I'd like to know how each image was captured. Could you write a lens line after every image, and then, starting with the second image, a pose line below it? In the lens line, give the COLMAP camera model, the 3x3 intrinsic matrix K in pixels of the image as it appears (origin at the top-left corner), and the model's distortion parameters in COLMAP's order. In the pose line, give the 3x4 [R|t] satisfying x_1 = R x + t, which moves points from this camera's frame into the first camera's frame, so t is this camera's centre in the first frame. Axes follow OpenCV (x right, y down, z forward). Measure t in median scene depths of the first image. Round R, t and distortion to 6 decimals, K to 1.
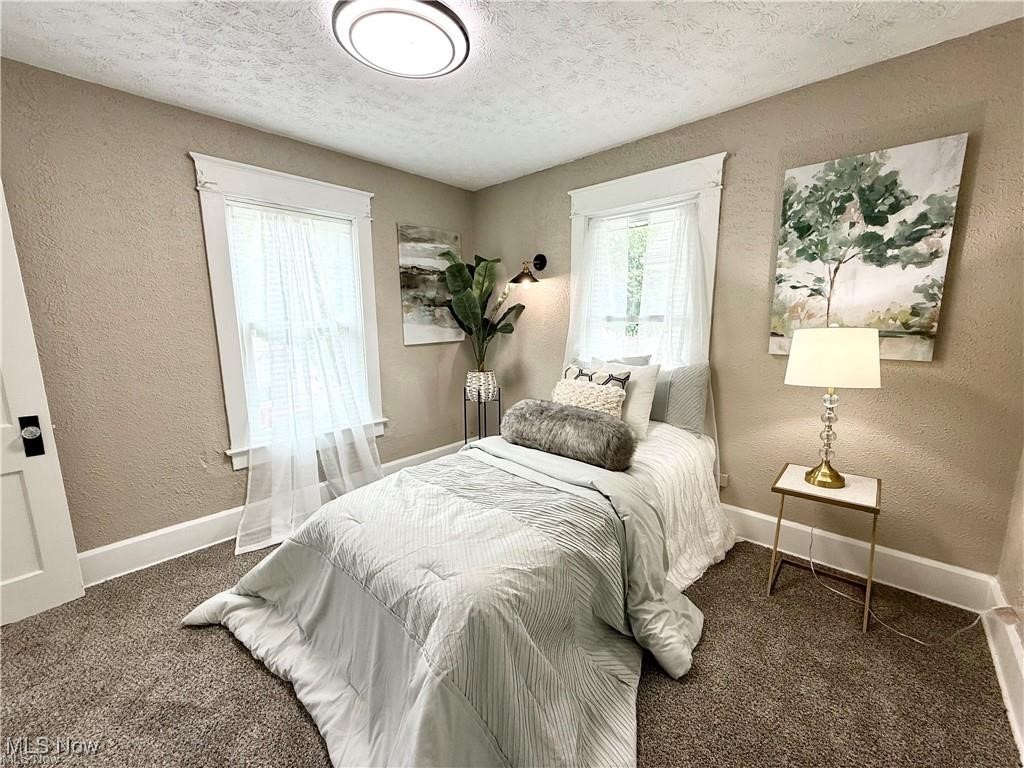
lens RADIAL K [[407.8, 0, 504.7], [0, 407.8, 381.3], [0, 0, 1]] dist [0.001579, -0.000596]
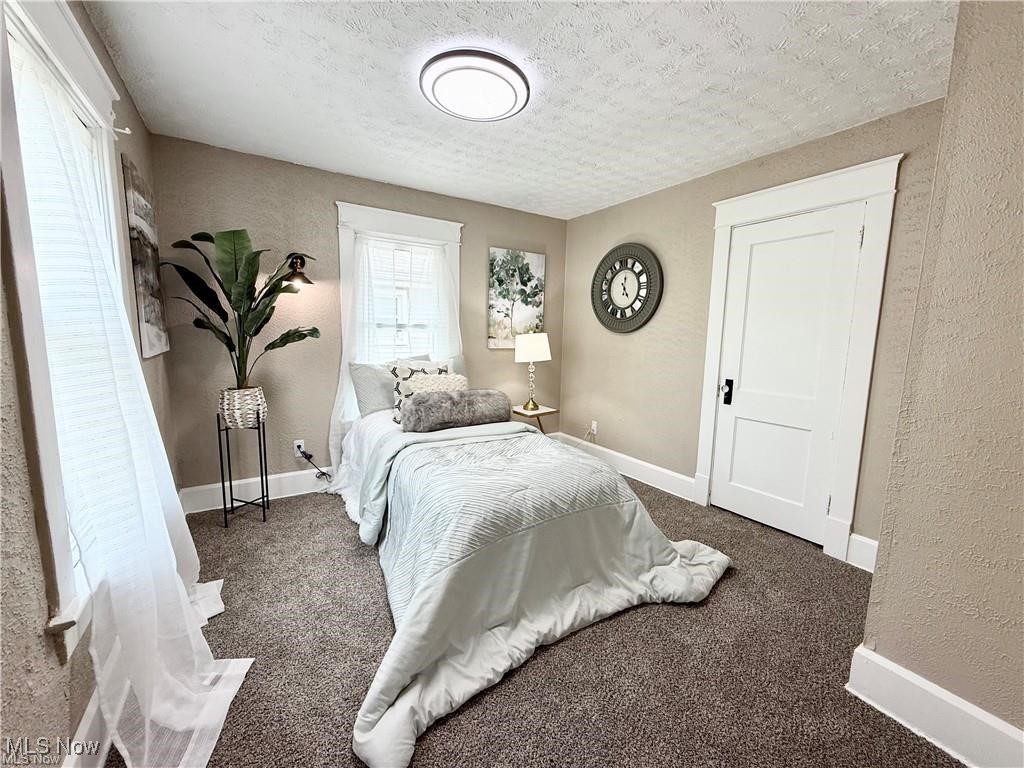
lens RADIAL K [[407.8, 0, 509.0], [0, 407.8, 382.1], [0, 0, 1]] dist [0.001579, -0.000596]
pose [[0.248645, -0.104274, 0.962966, -1.170819], [0.130087, 0.988776, 0.073479, -0.048105], [-0.959819, 0.106999, 0.259419, 0.547228]]
